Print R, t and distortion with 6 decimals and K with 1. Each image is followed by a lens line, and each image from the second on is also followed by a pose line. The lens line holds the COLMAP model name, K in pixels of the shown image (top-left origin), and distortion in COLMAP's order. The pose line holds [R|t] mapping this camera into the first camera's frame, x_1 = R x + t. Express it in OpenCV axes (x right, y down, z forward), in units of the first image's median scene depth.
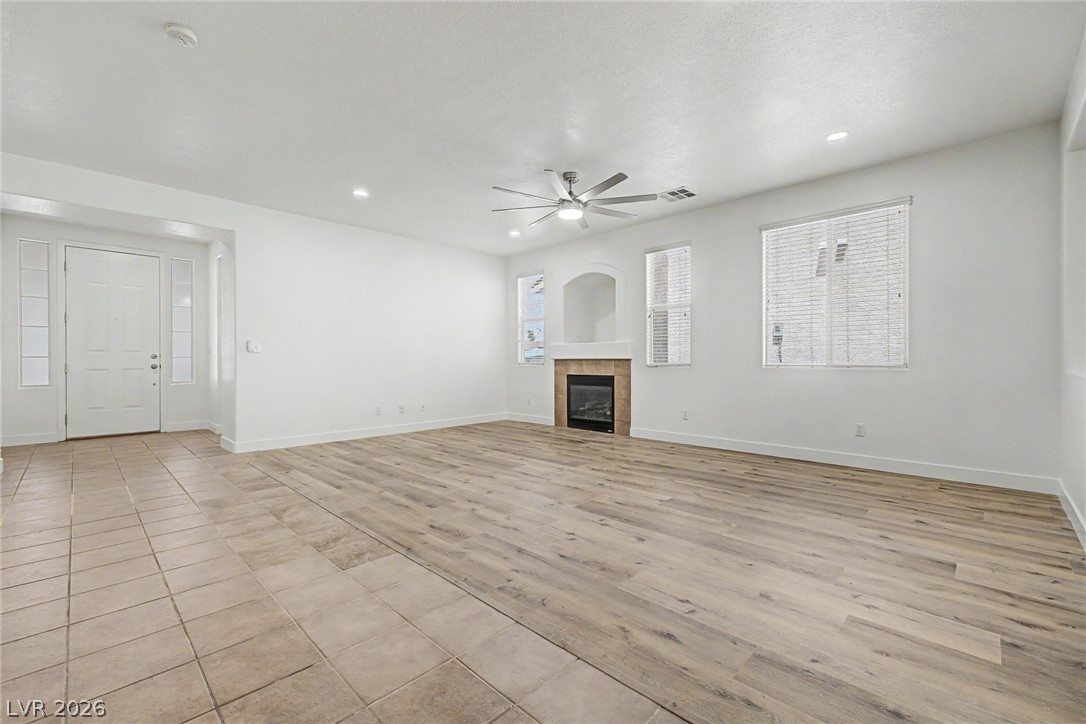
lens RADIAL K [[456.5, 0, 538.3], [0, 456.5, 359.1], [0, 0, 1]] dist [0.009486, 0.000085]
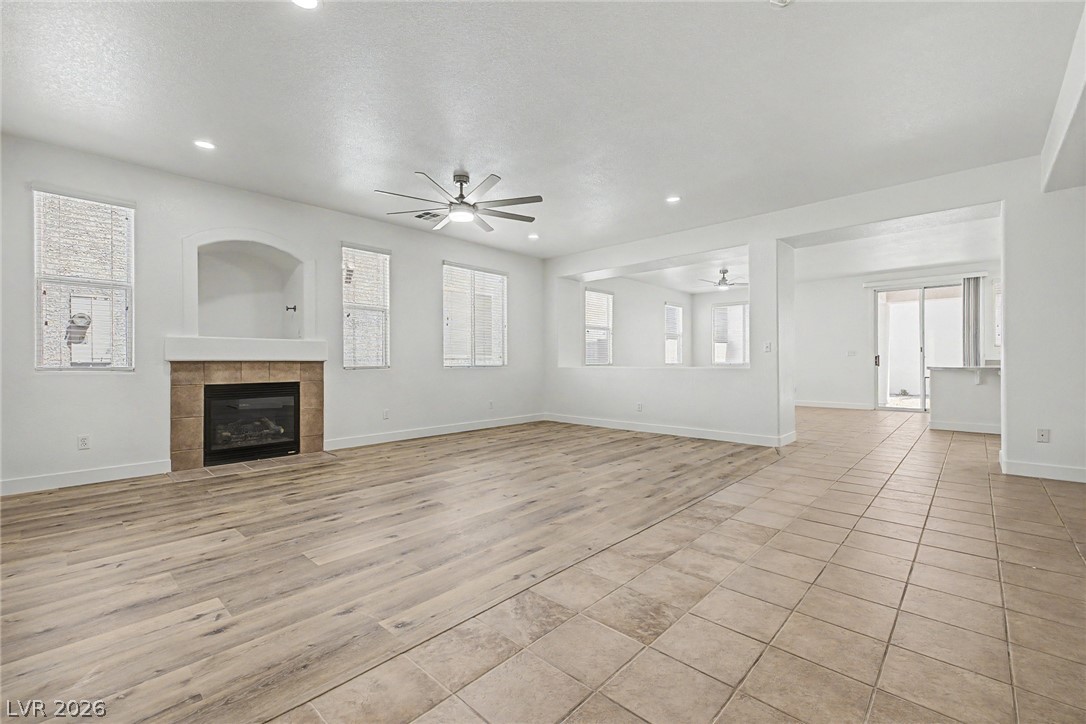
lens RADIAL K [[456.5, 0, 538.3], [0, 456.5, 359.1], [0, 0, 1]] dist [0.009486, 0.000085]
pose [[-0.021617, 0.012193, 0.999692, -0.671651], [0.000847, 0.999925, -0.012178, 0.006220], [-0.999766, 0.000583, -0.021626, 0.611211]]
